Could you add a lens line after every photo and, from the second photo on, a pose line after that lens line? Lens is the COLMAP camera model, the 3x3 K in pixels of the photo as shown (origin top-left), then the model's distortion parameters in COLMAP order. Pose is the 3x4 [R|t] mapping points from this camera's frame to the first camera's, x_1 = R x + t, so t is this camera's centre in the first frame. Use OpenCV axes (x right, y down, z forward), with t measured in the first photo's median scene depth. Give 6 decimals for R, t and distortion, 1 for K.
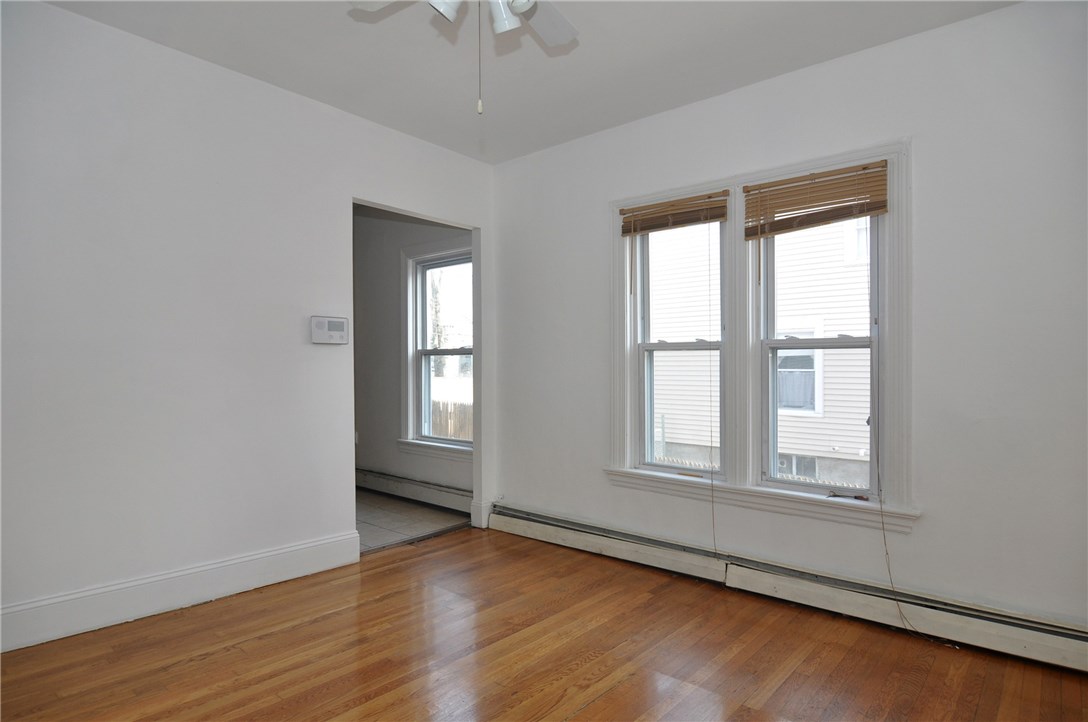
lens RADIAL K [[547.8, 0, 544.9], [0, 547.8, 386.1], [0, 0, 1]] dist [-0.001401, -0.000352]
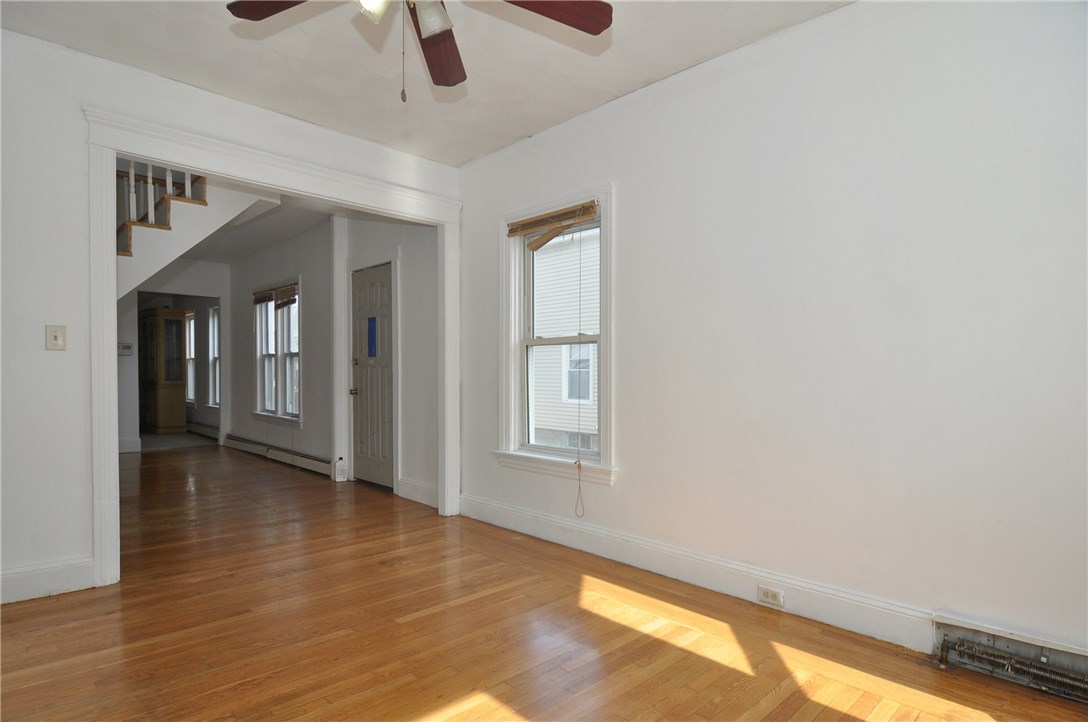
lens RADIAL K [[582.6, 0, 545.9], [0, 582.6, 377.5], [0, 0, 1]] dist [-0.002858, -0.001473]
pose [[0.991580, -0.016534, -0.128437, 1.338990], [0.016321, 0.999863, -0.002713, 0.033741], [0.128464, 0.000594, 0.991714, -0.961034]]
